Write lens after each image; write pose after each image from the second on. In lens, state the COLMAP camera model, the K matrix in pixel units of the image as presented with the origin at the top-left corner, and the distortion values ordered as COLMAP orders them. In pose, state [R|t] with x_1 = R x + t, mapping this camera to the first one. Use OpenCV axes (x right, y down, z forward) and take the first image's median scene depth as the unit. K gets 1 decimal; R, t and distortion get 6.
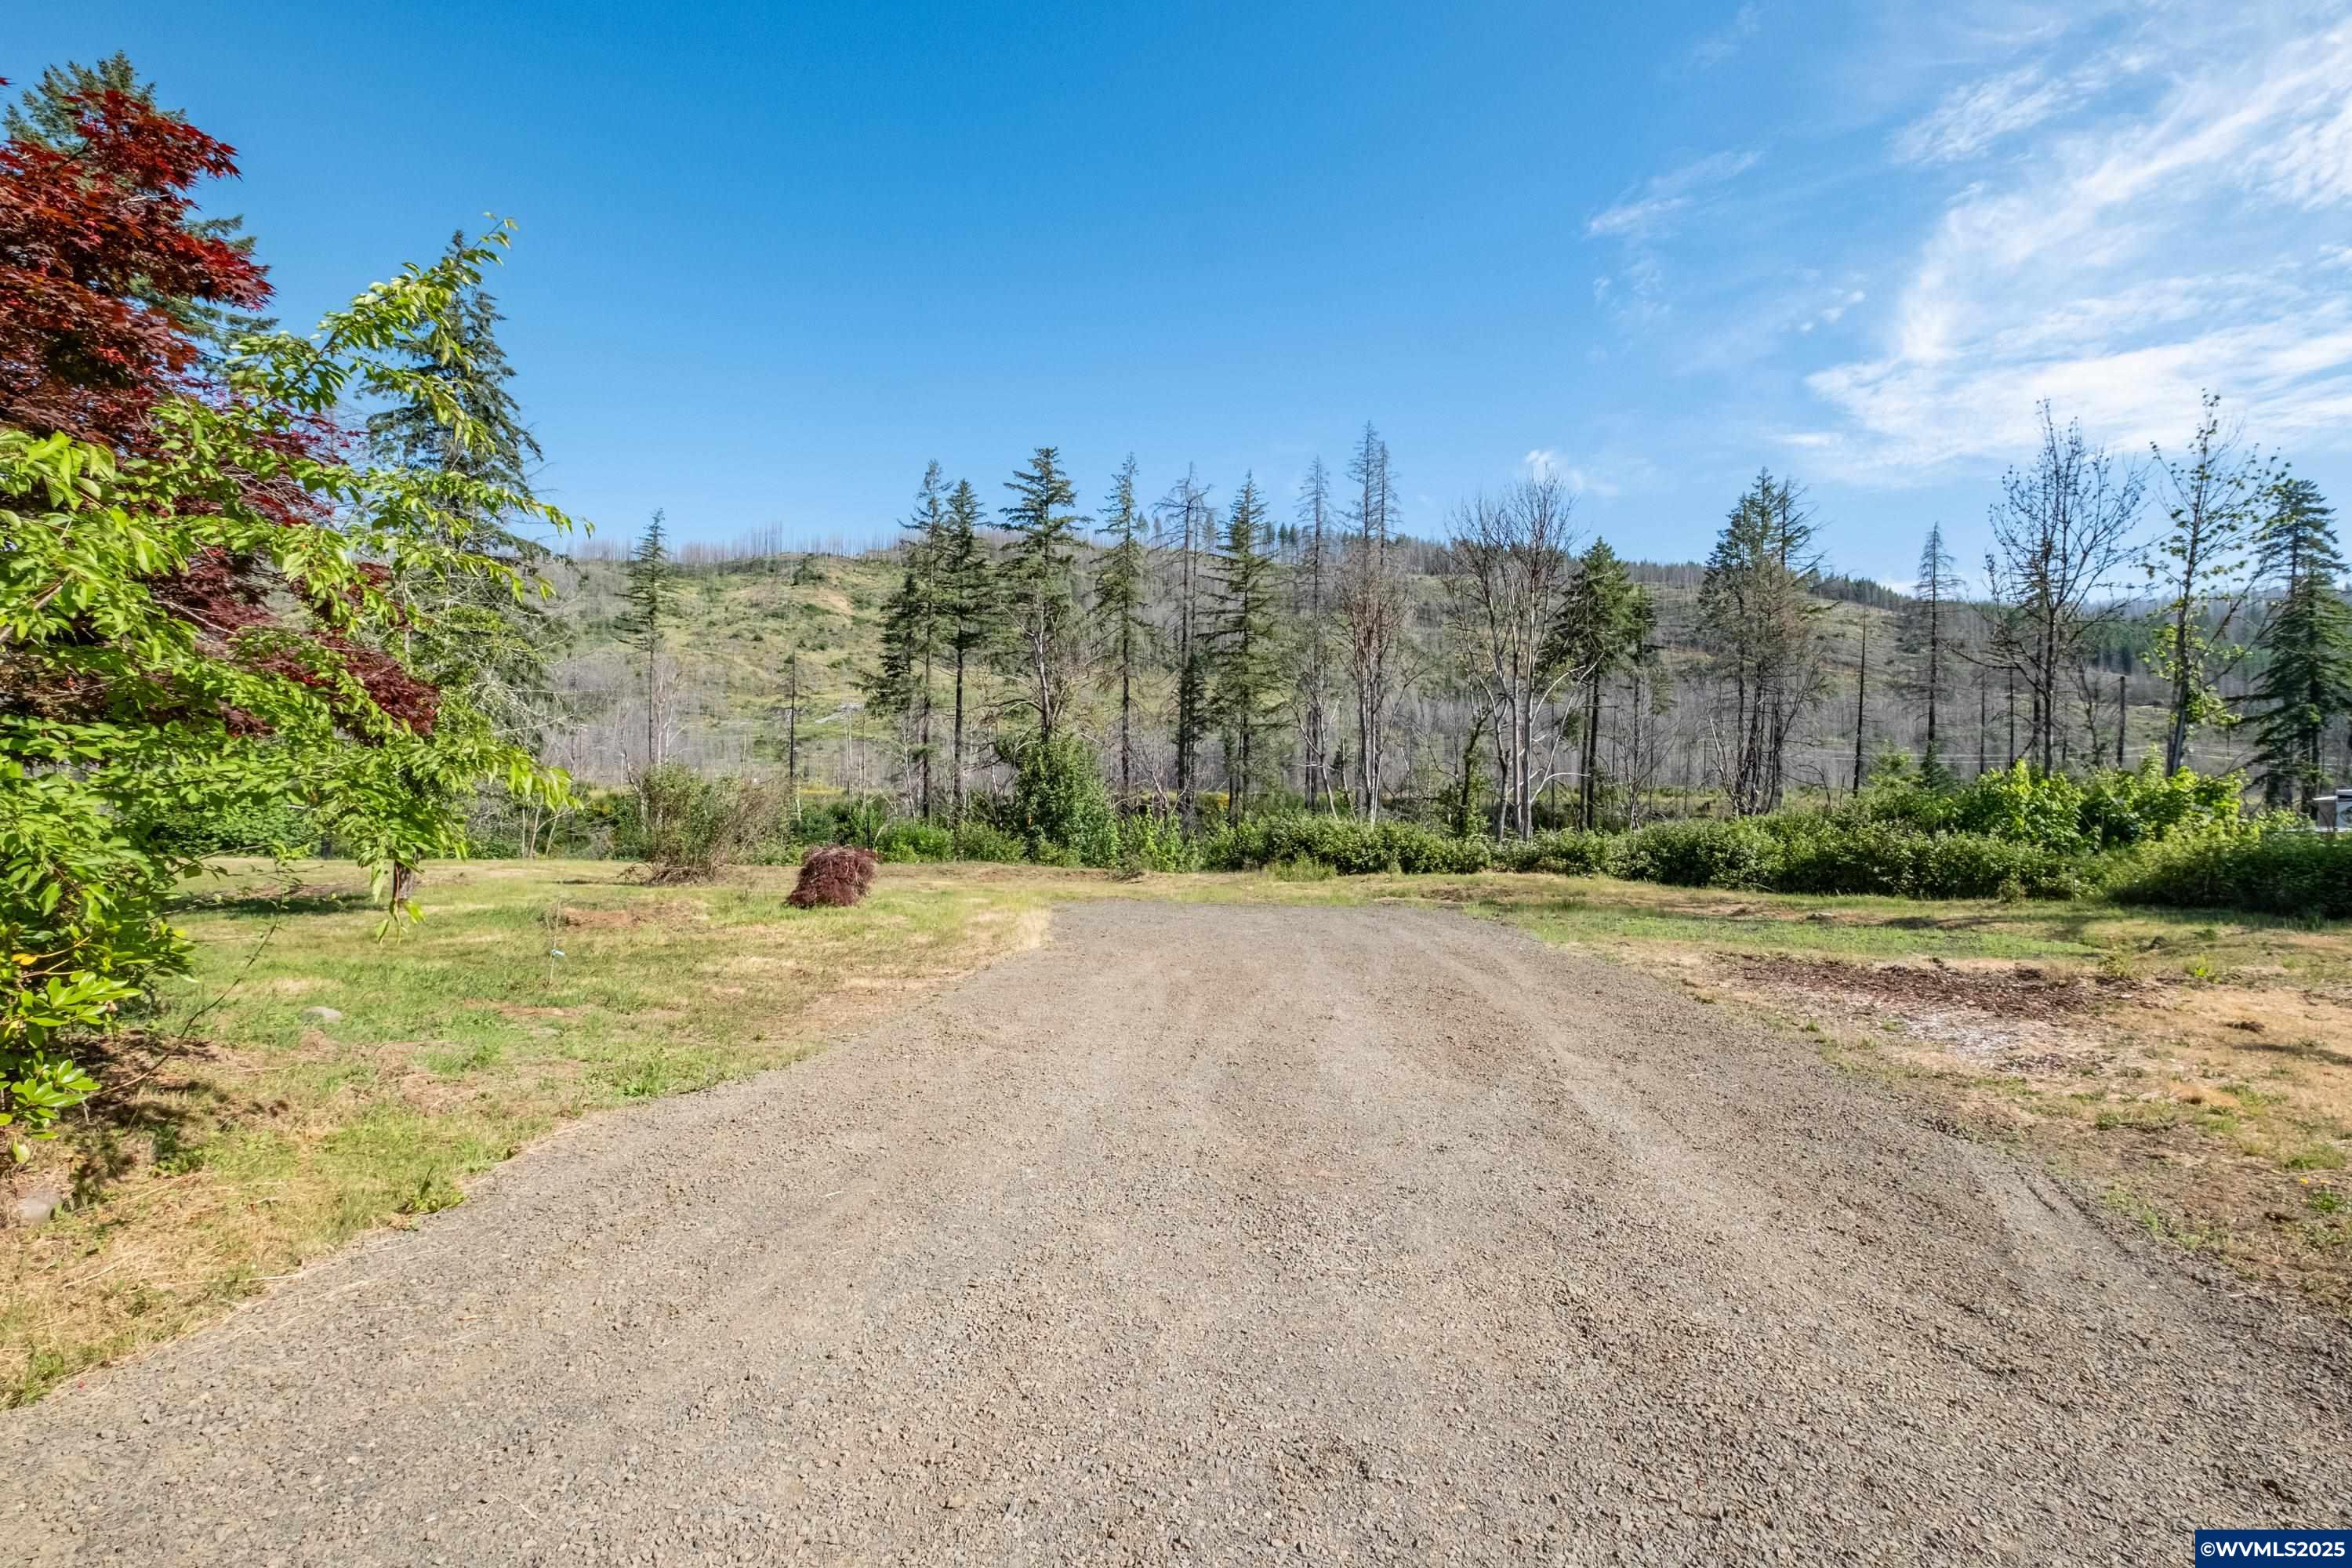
lens RADIAL K [[1027.9, 0, 1217.9], [0, 1027.9, 760.8], [0, 0, 1]] dist [-0.009377, -0.000428]
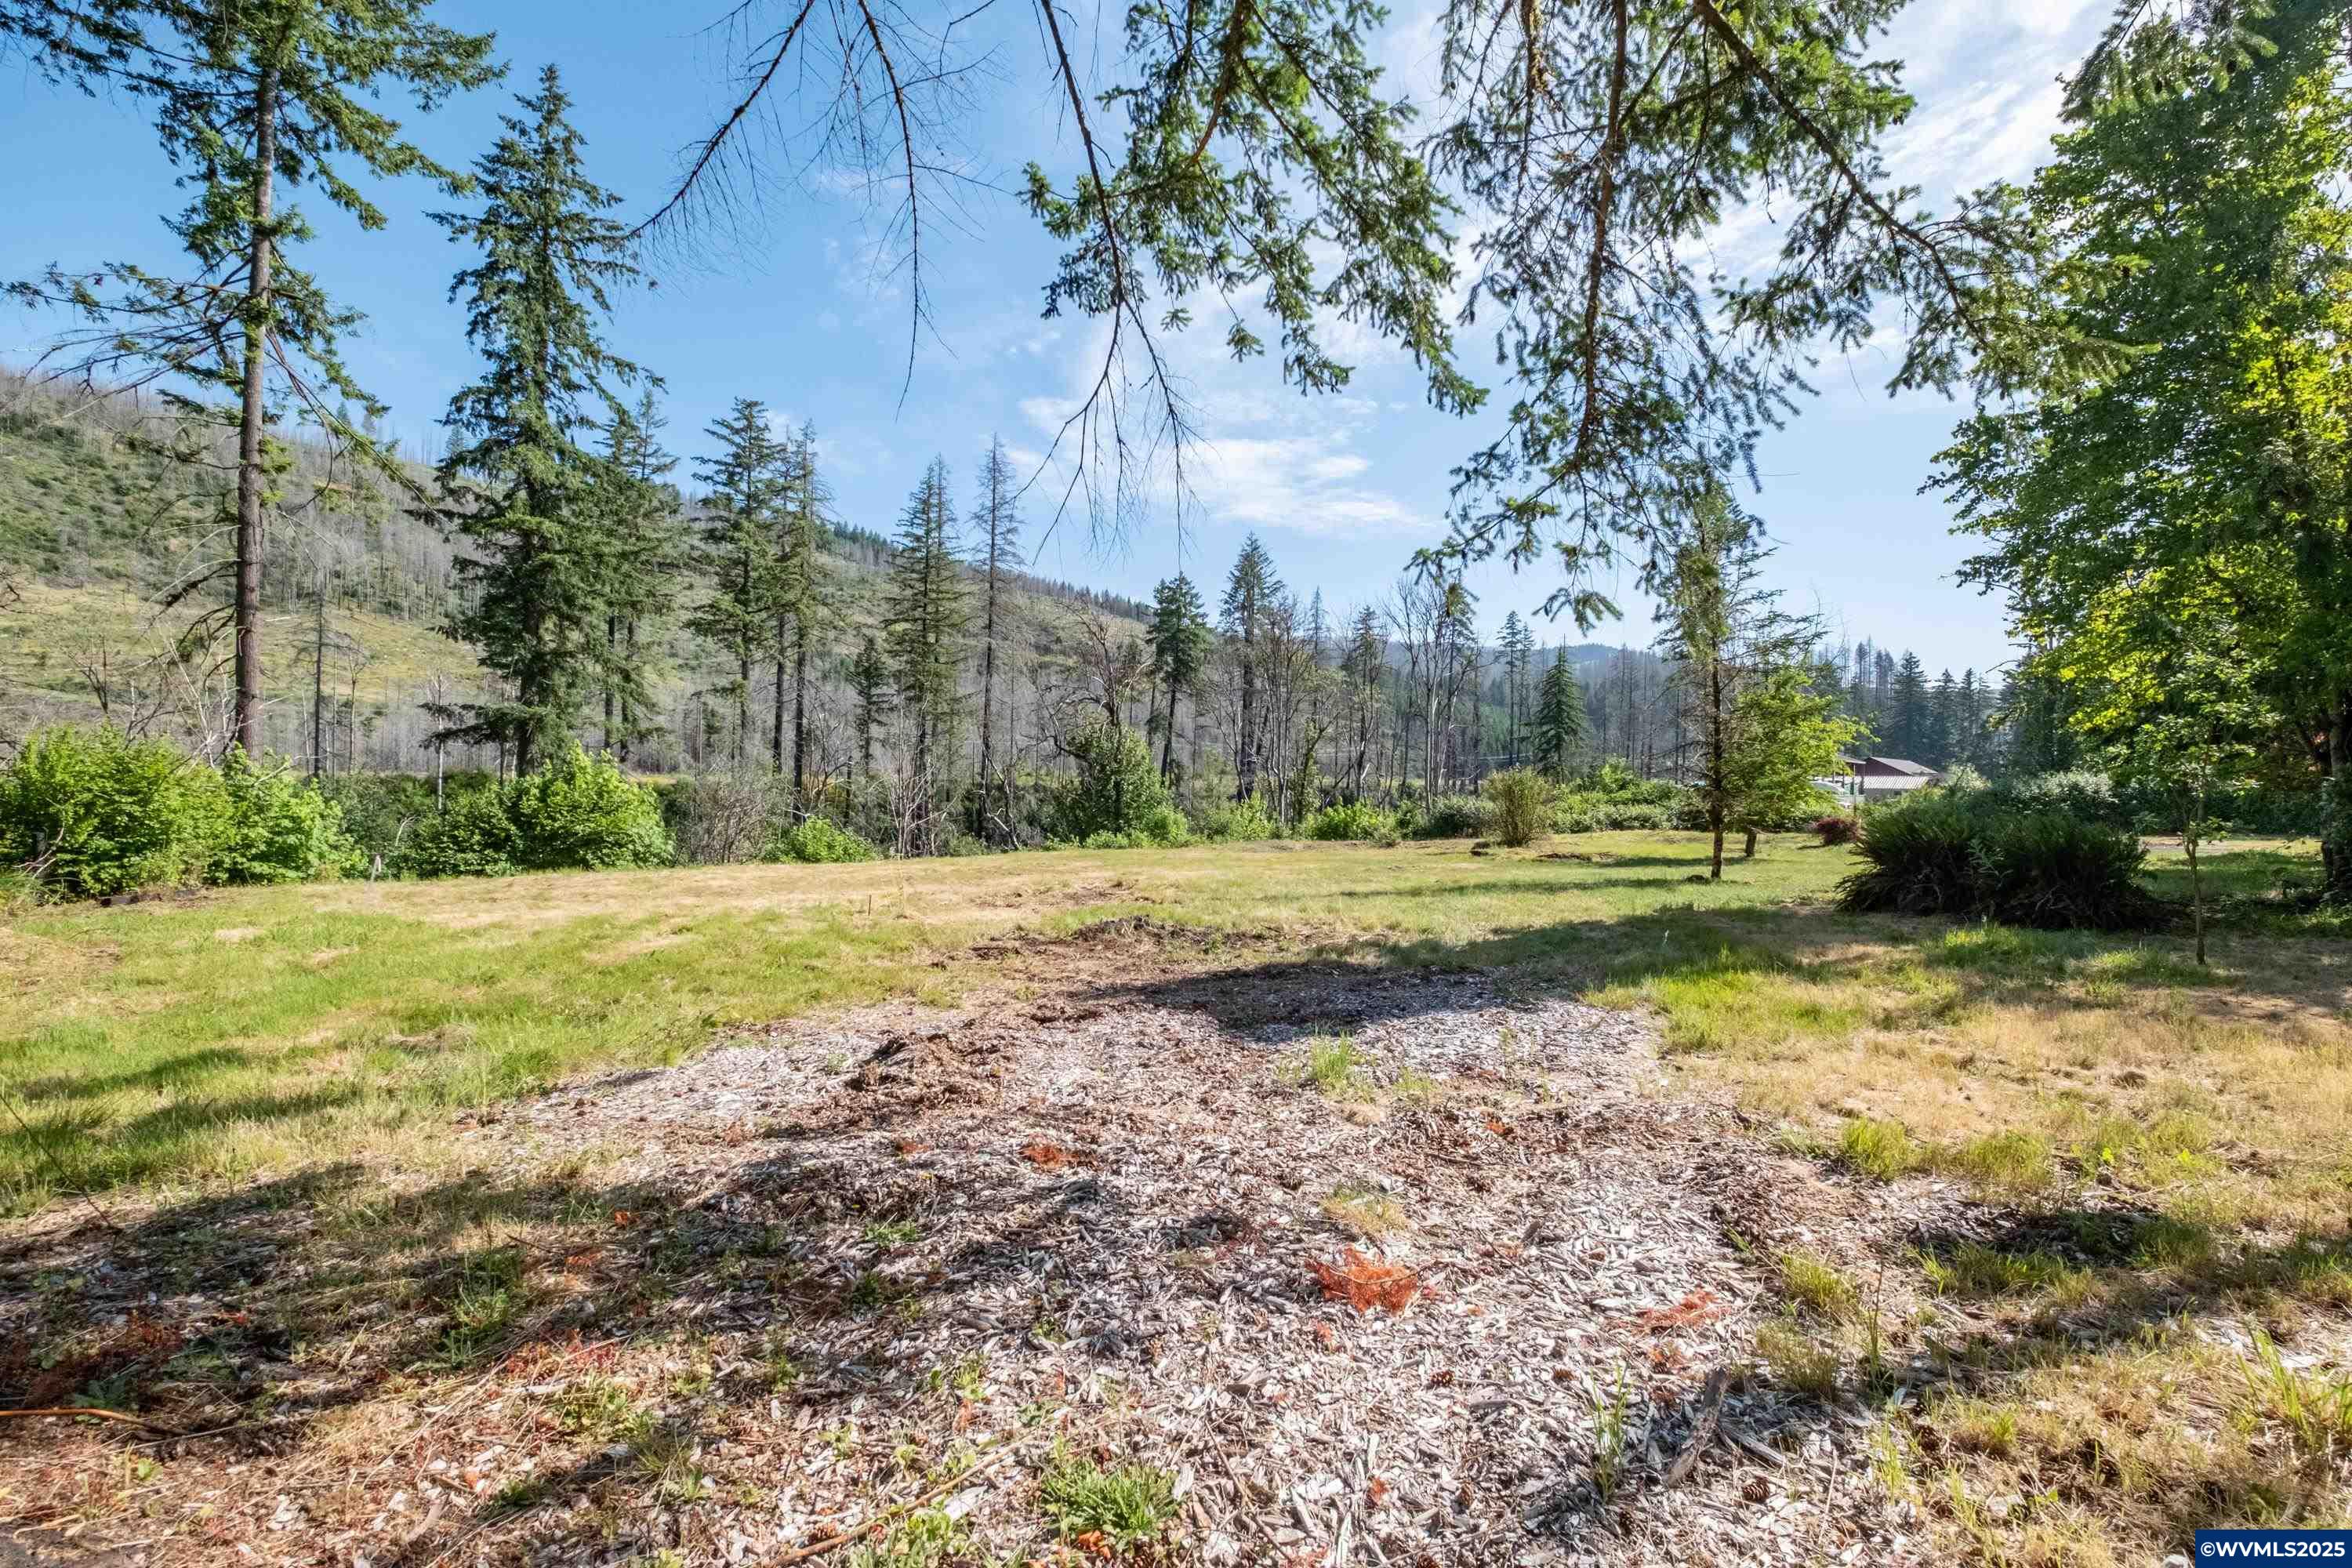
lens RADIAL K [[1027.9, 0, 1249.0], [0, 1027.9, 817.7], [0, 0, 1]] dist [-0.009377, -0.000428]
pose [[0.733314, -0.026489, 0.679373, -0.463149], [-0.022558, 0.997743, 0.063252, -0.003295], [-0.679515, -0.061709, 0.731062, 0.018875]]
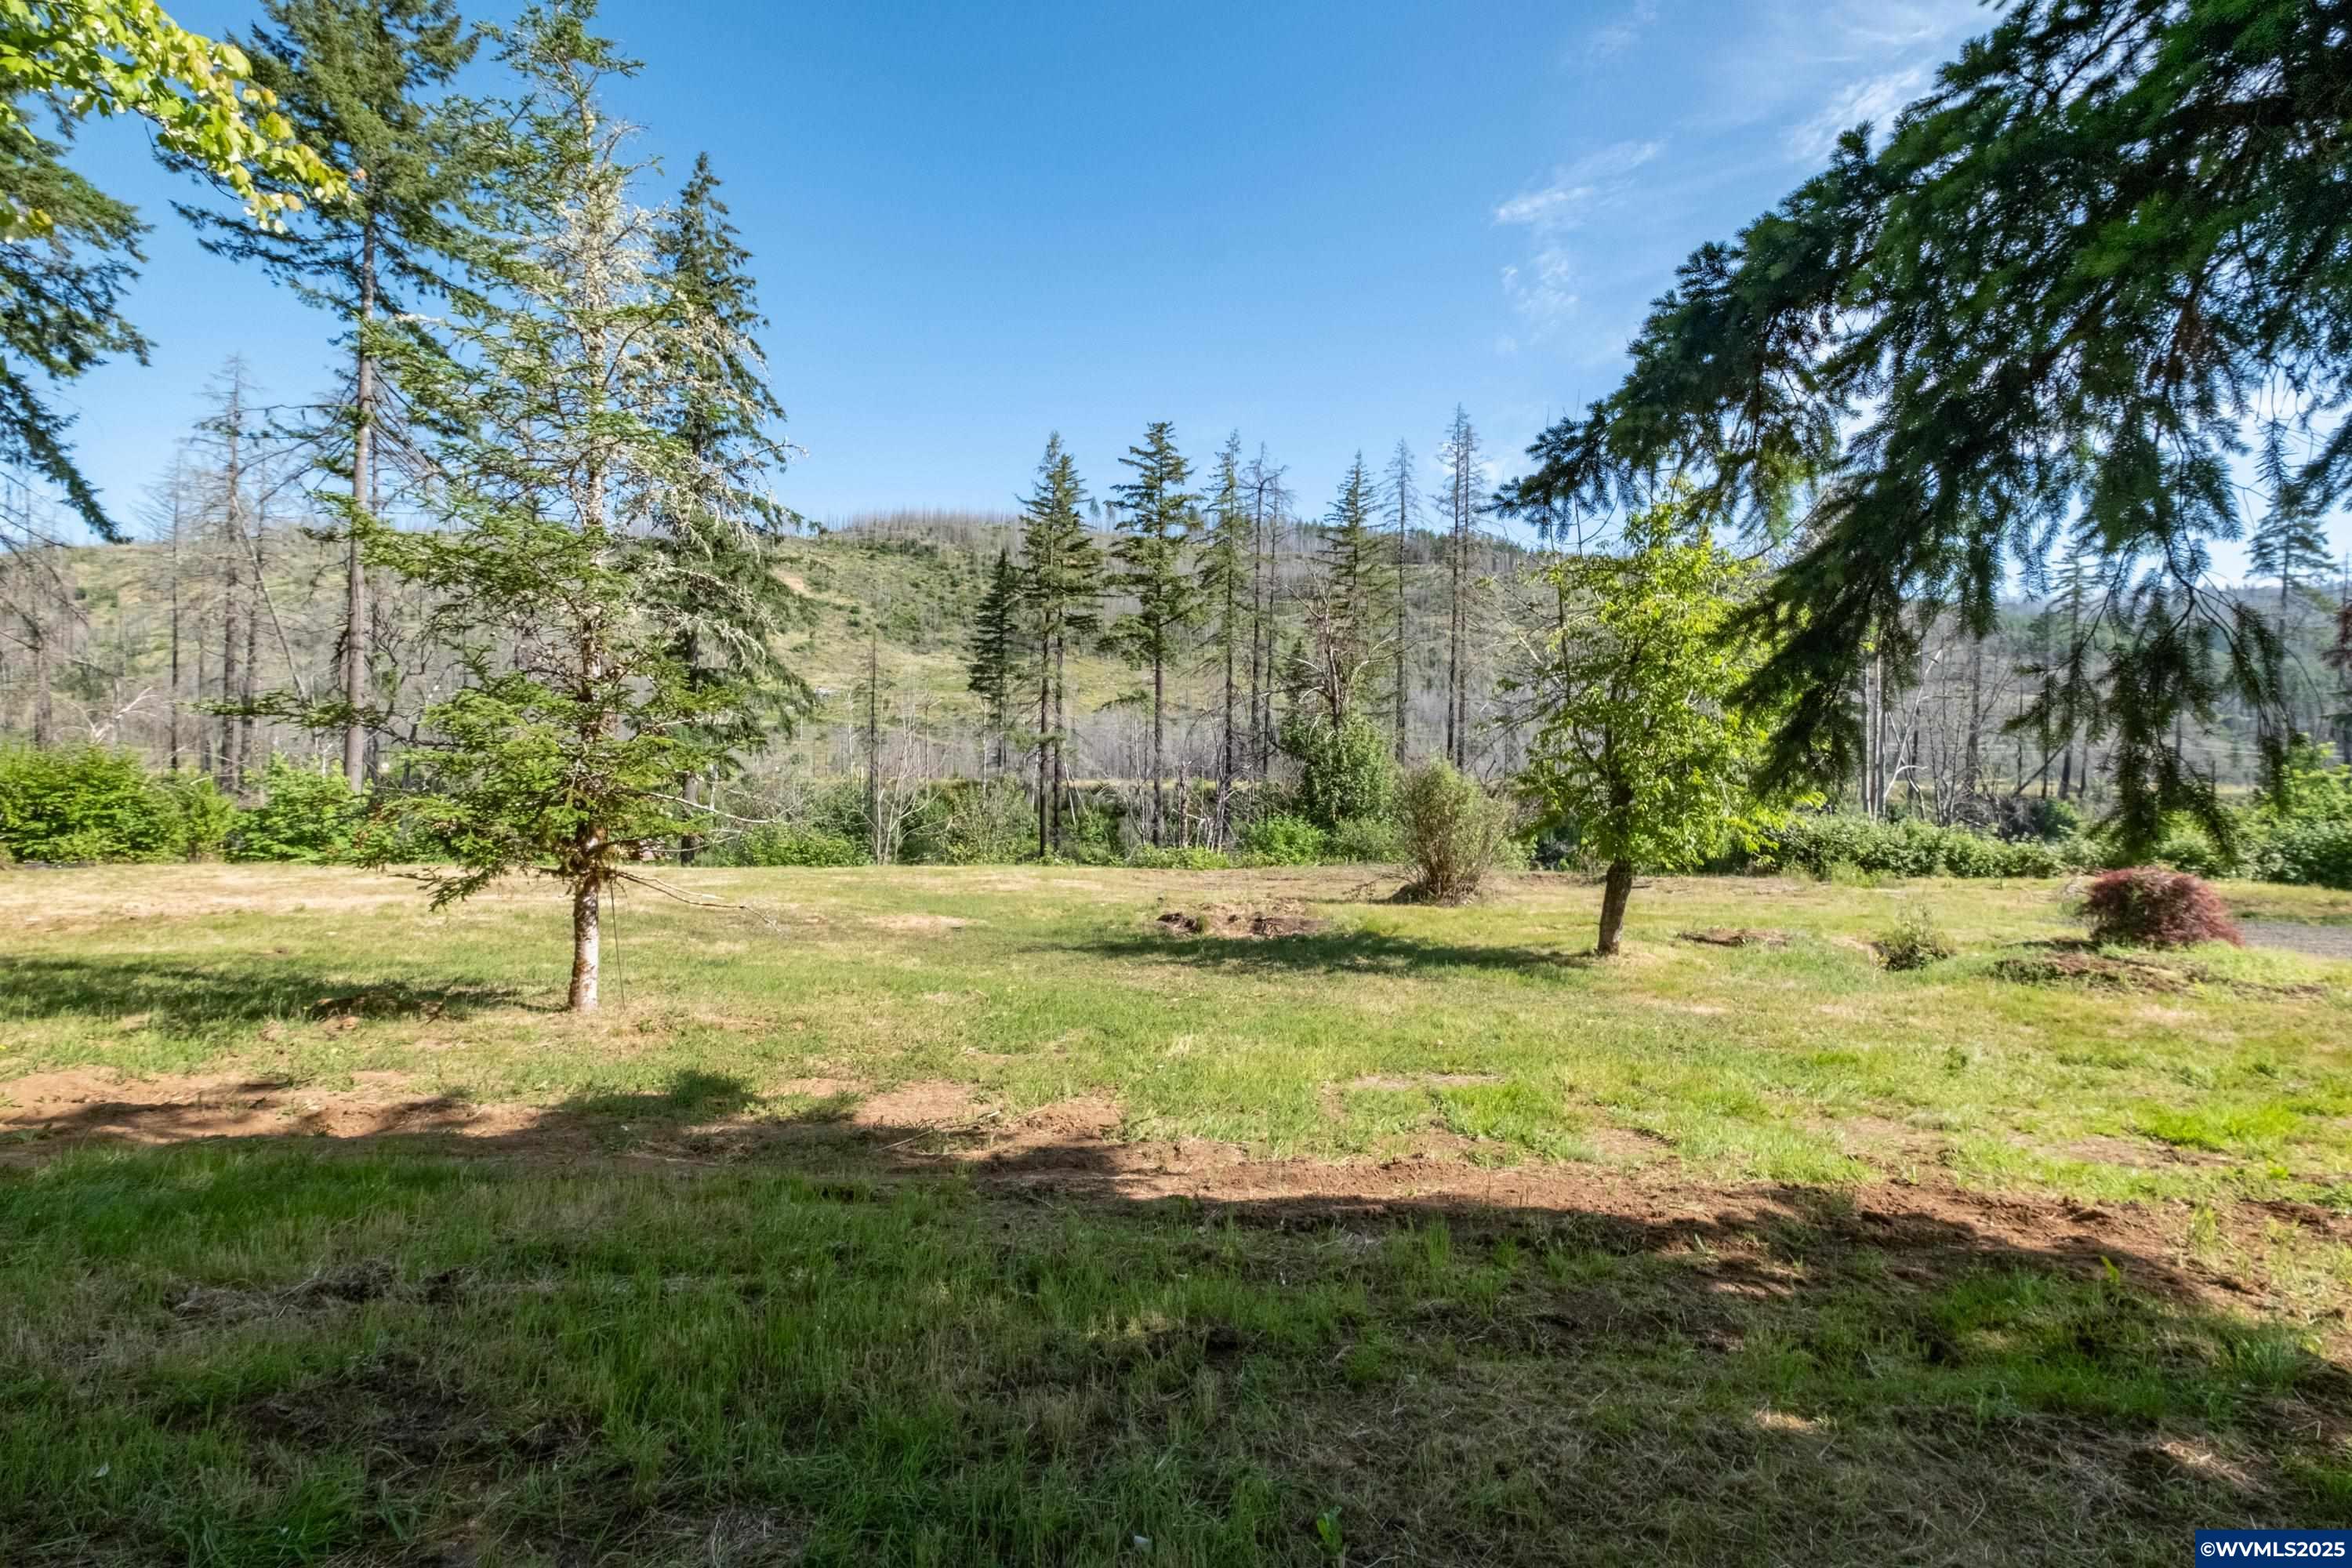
lens RADIAL K [[1027.9, 0, 1182.5], [0, 1027.9, 787.6], [0, 0, 1]] dist [-0.009377, -0.000428]
pose [[0.998390, 0.001235, 0.056710, -0.198724], [-0.003401, 0.999268, 0.038112, -0.002104], [-0.056622, -0.038244, 0.997663, 0.035803]]
